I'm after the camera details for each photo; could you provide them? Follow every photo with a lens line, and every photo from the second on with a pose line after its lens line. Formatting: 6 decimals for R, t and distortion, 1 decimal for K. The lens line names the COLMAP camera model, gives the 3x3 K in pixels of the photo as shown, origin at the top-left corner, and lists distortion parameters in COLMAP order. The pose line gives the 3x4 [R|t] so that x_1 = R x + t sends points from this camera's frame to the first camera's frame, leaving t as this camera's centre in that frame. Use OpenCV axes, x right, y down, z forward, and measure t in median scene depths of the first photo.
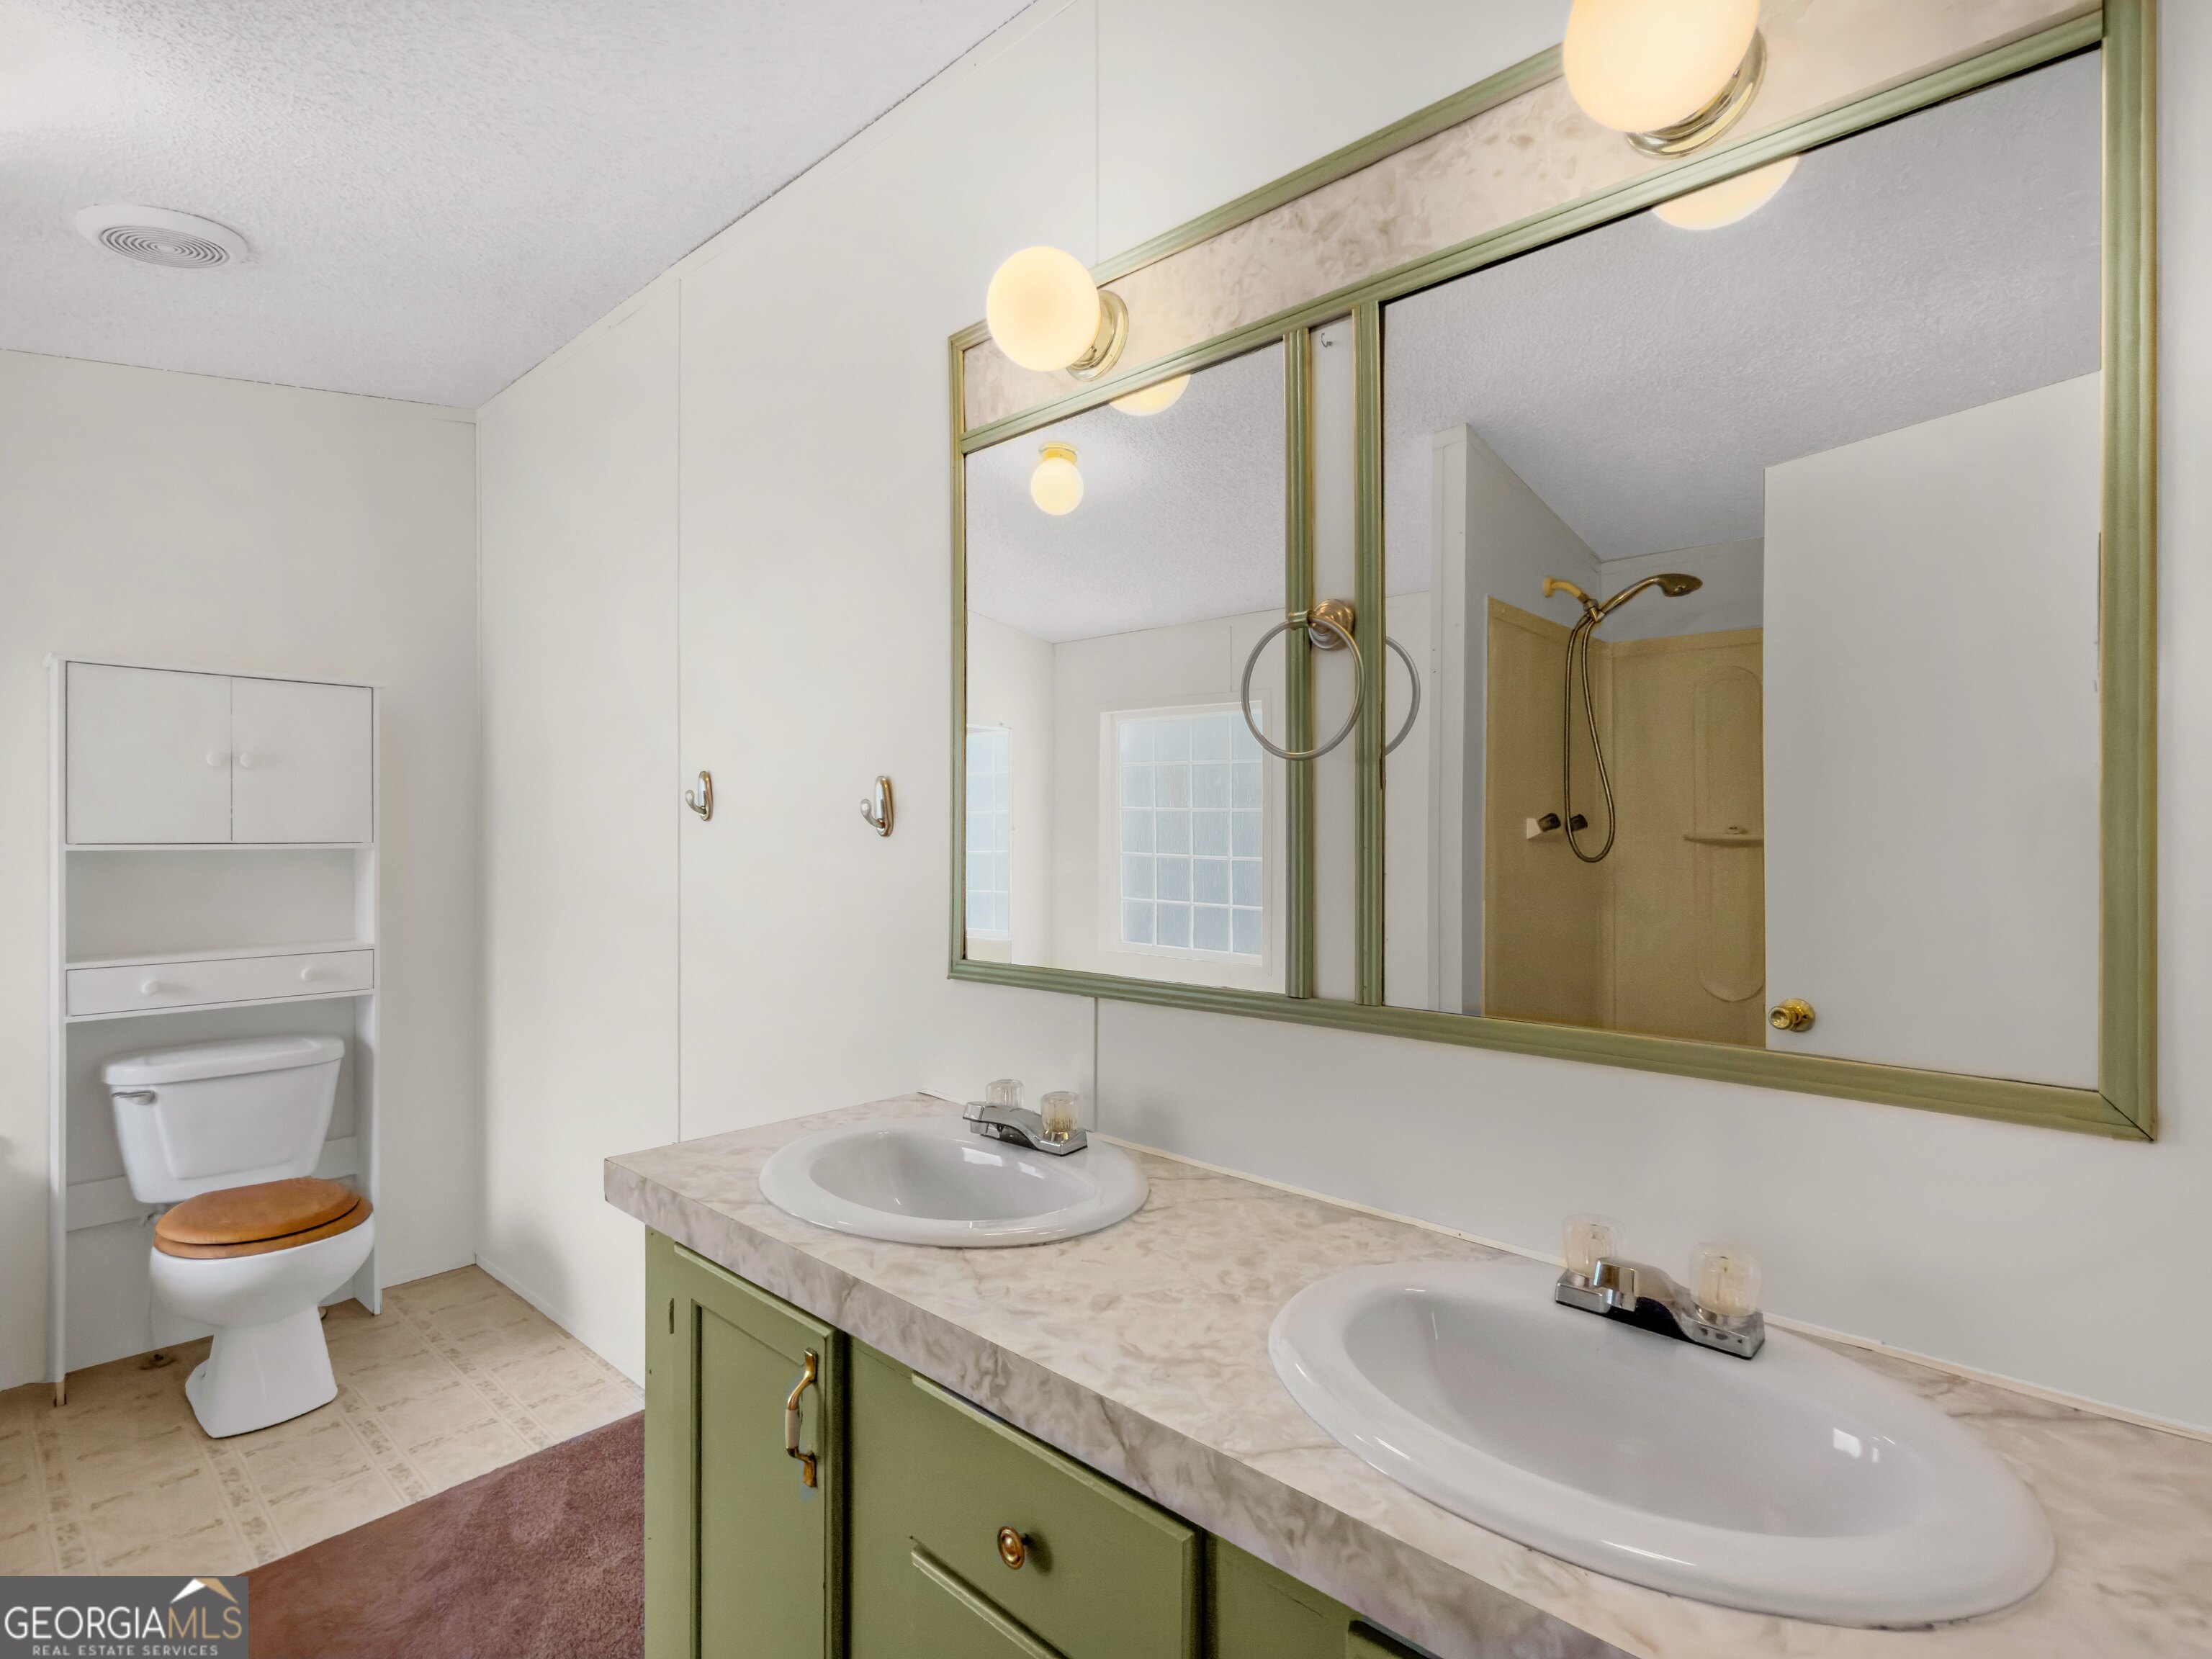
lens RADIAL K [[1077.0, 0, 1113.8], [0, 1077.0, 841.6], [0, 0, 1]] dist [-0.002581, -0.001376]
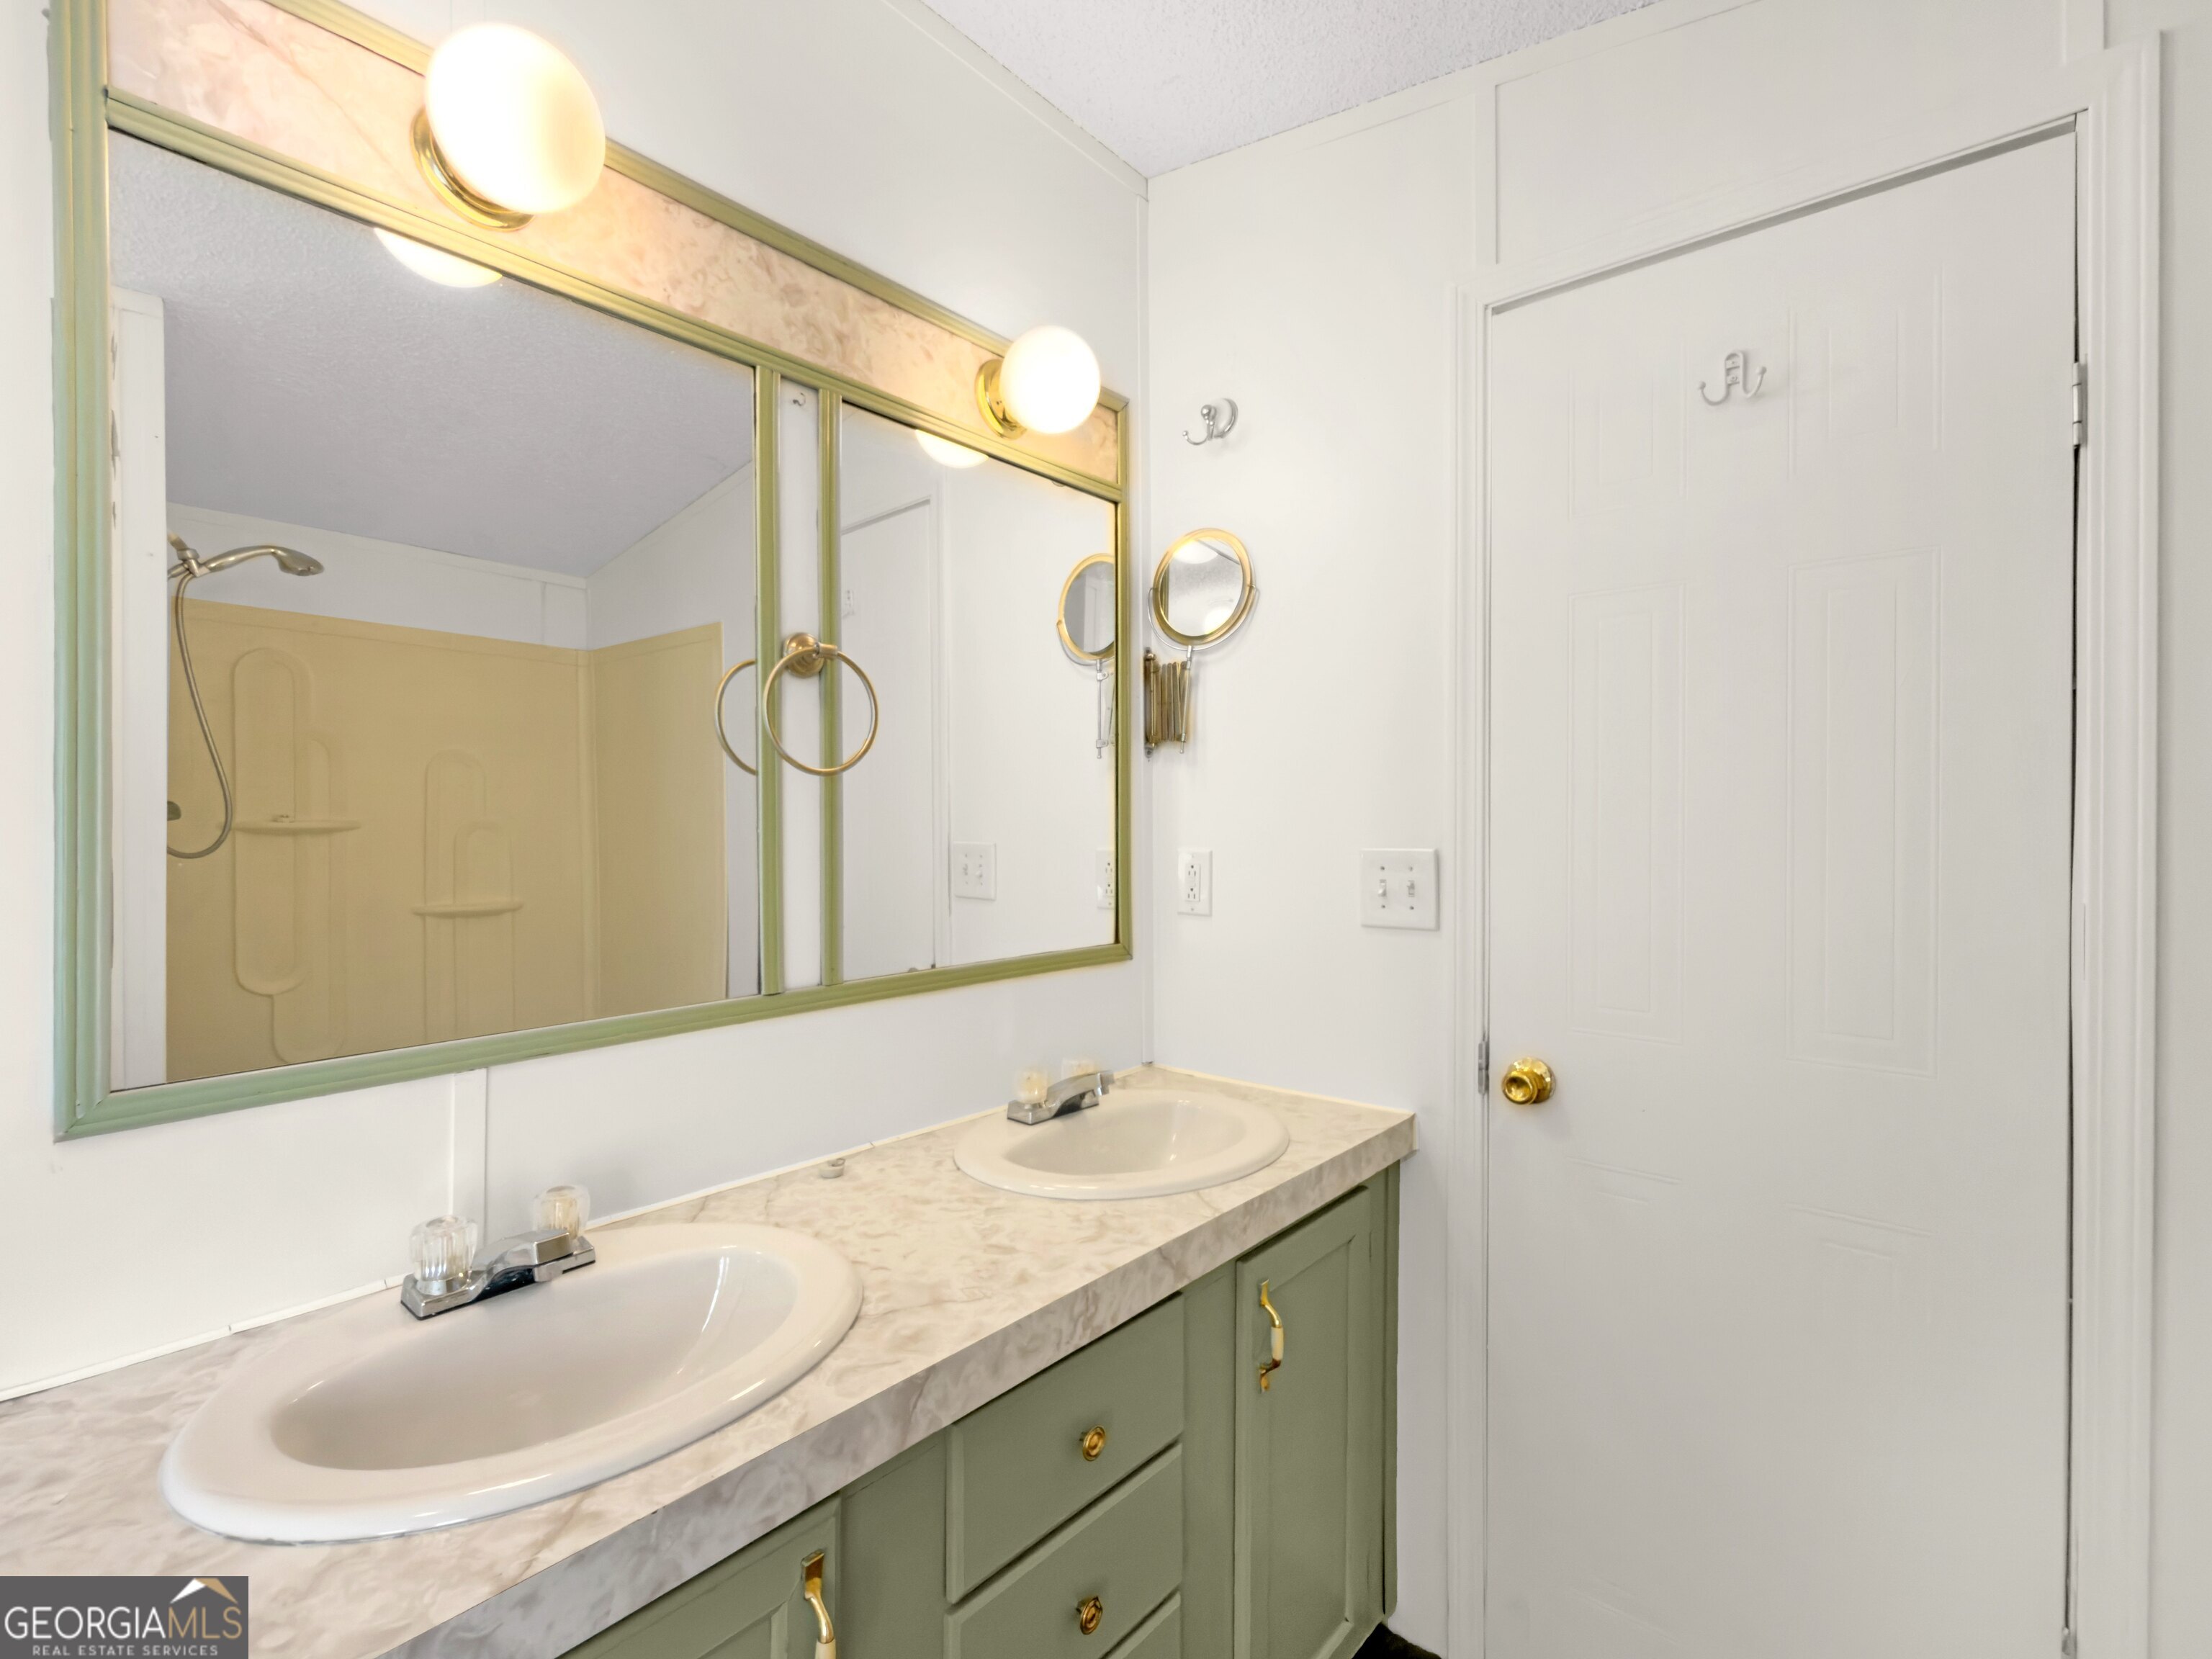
lens RADIAL K [[983.4, 0, 1106.9], [0, 983.4, 816.2], [0, 0, 1]] dist [-0.001718, -0.000293]
pose [[-0.017838, 0.000006, 0.999841, -0.806936], [0.001424, 0.999999, 0.000019, -0.030492], [-0.999840, 0.001424, -0.017838, 0.678336]]
